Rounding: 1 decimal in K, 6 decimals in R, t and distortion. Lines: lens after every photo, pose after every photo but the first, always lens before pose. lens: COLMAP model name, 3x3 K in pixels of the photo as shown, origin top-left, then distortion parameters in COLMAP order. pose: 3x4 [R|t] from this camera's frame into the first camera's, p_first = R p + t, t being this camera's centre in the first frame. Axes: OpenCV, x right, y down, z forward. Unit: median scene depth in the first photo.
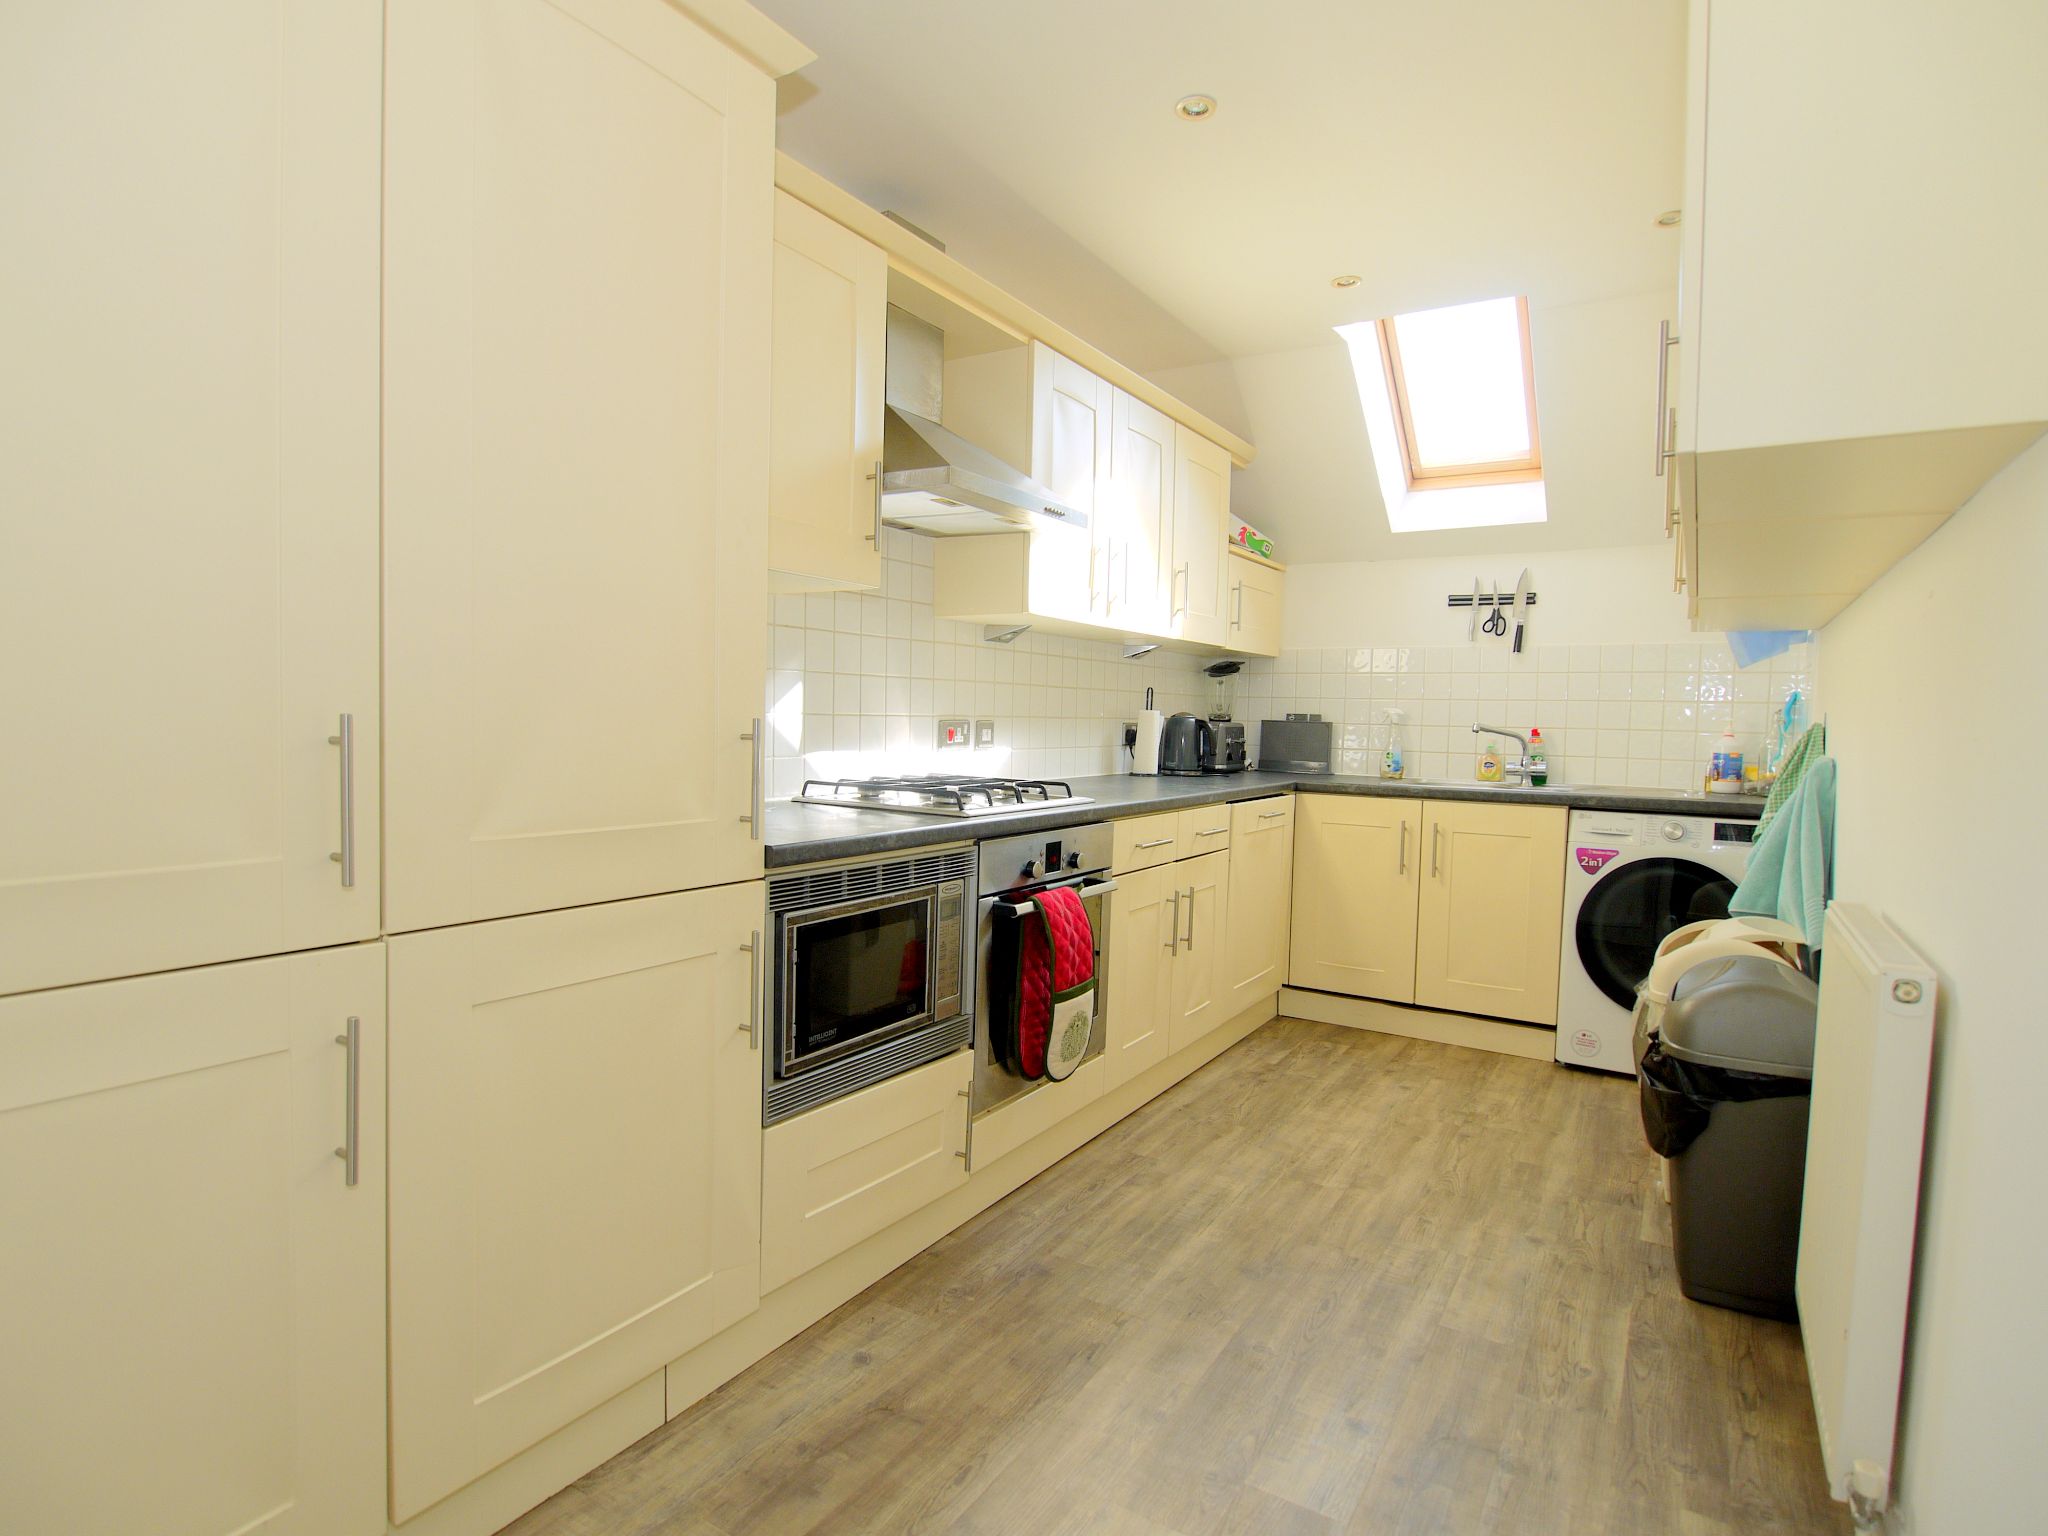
lens RADIAL K [[1081.6, 0, 1021.9], [0, 1081.6, 777.3], [0, 0, 1]] dist [-0.000424, -0.013570]
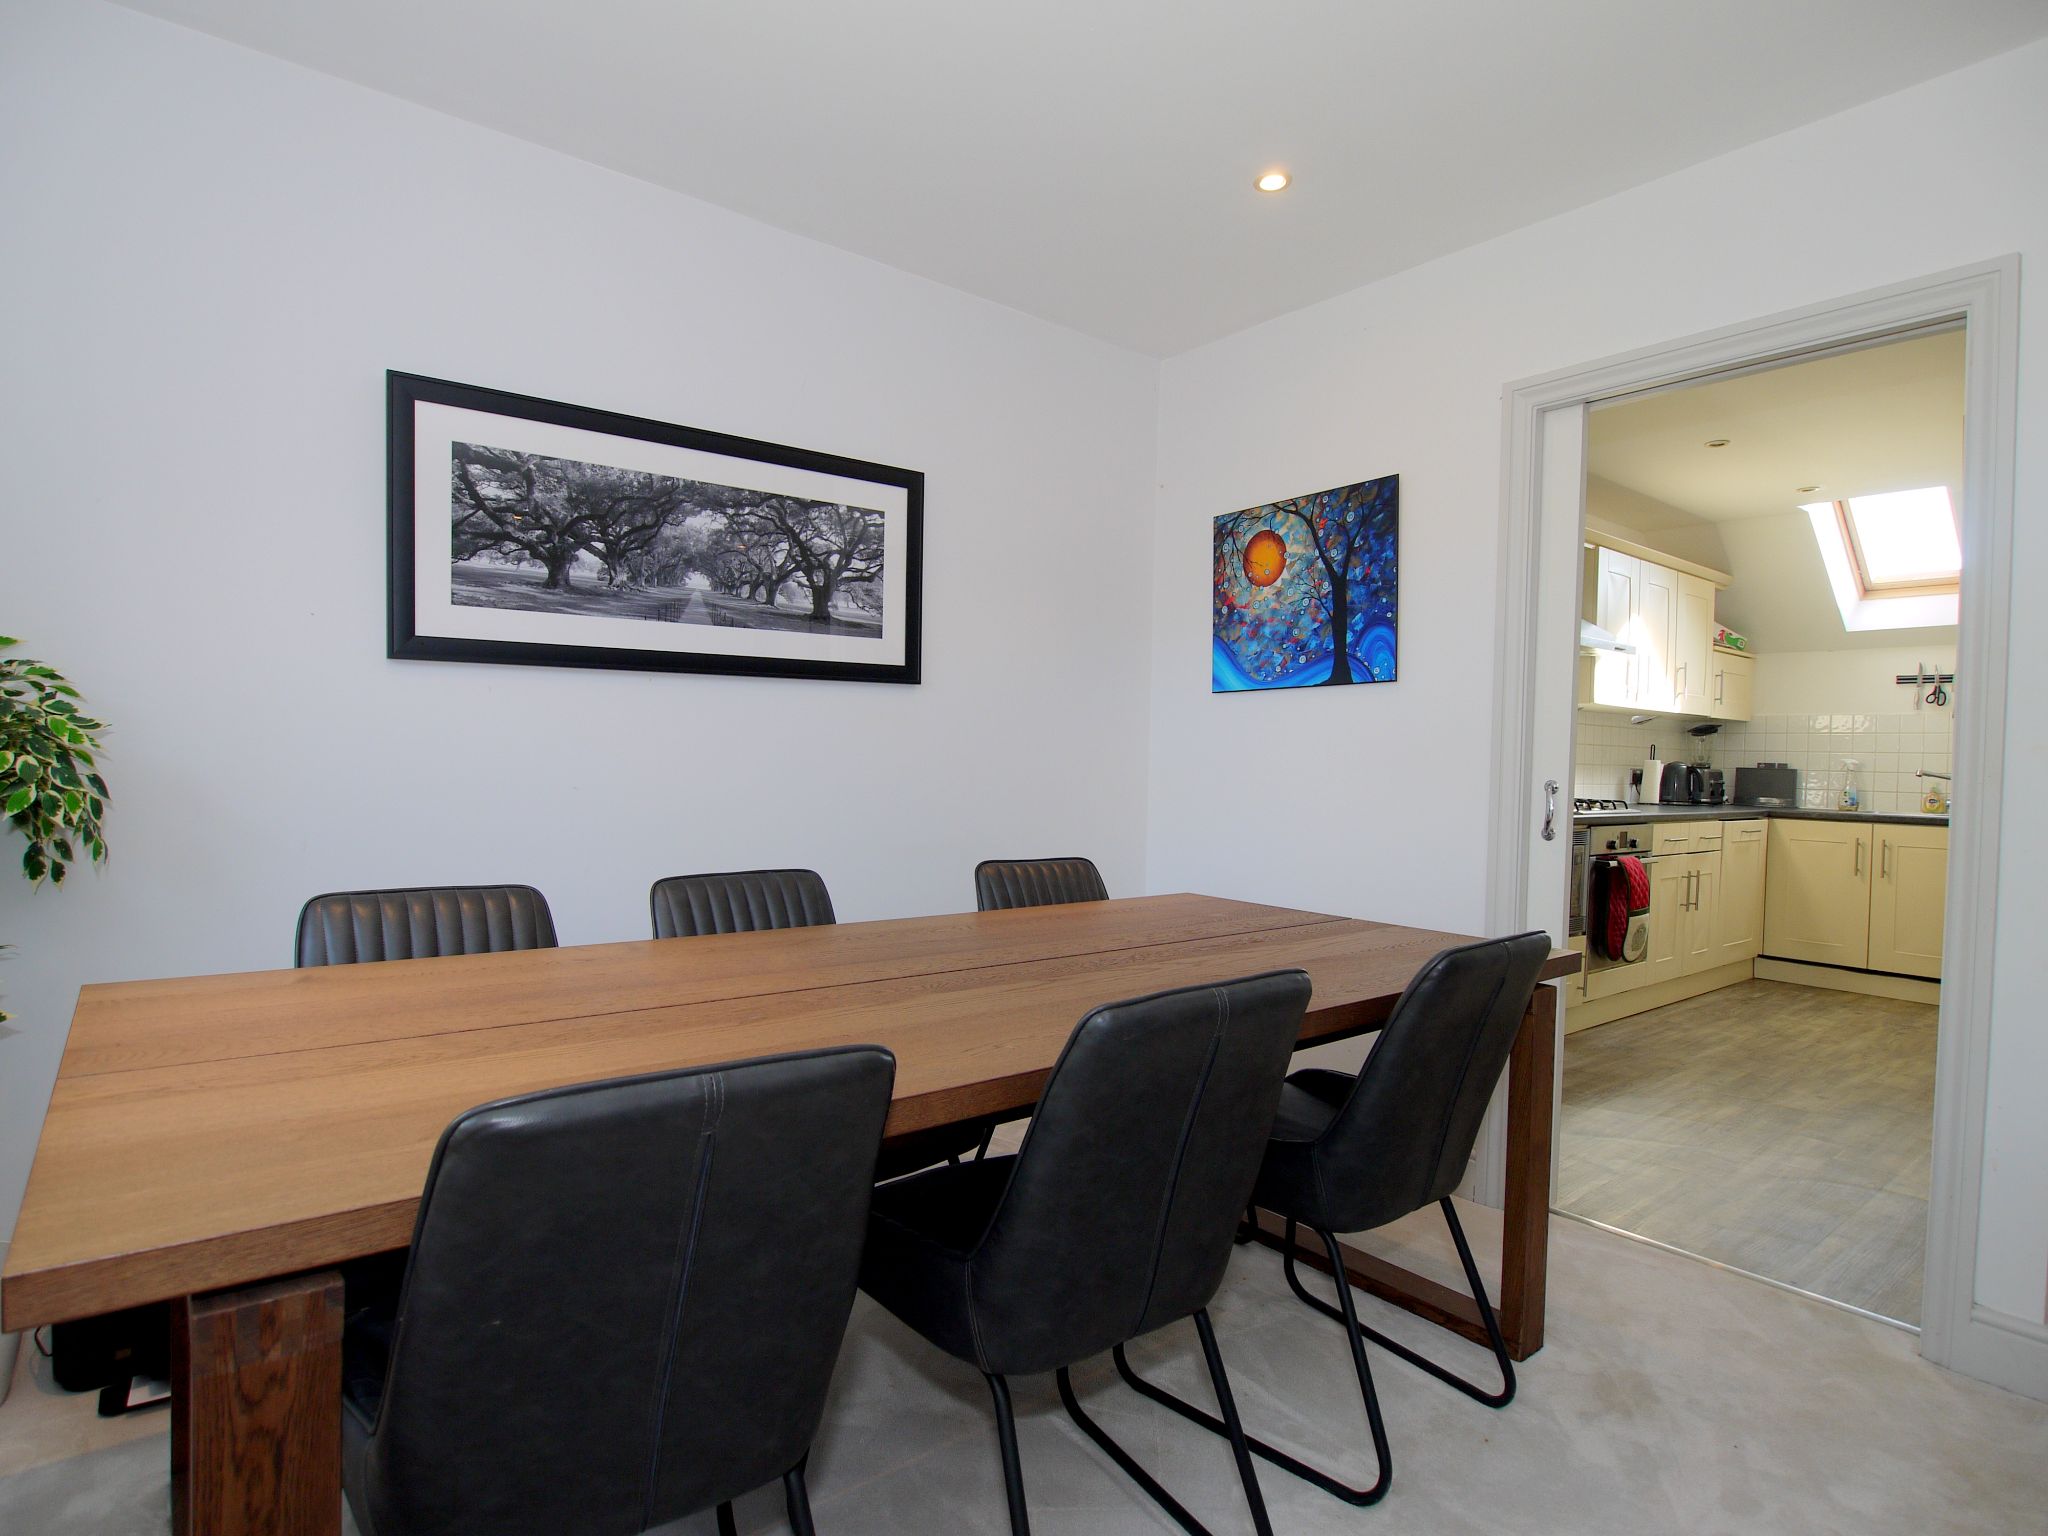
lens RADIAL K [[1081.6, 0, 1021.9], [0, 1081.6, 777.3], [0, 0, 1]] dist [-0.000424, -0.013570]
pose [[0.944443, 0.008542, -0.328565, -0.207425], [-0.023712, 0.998828, -0.042191, 0.043617], [0.327819, 0.047638, 0.943539, -0.657475]]
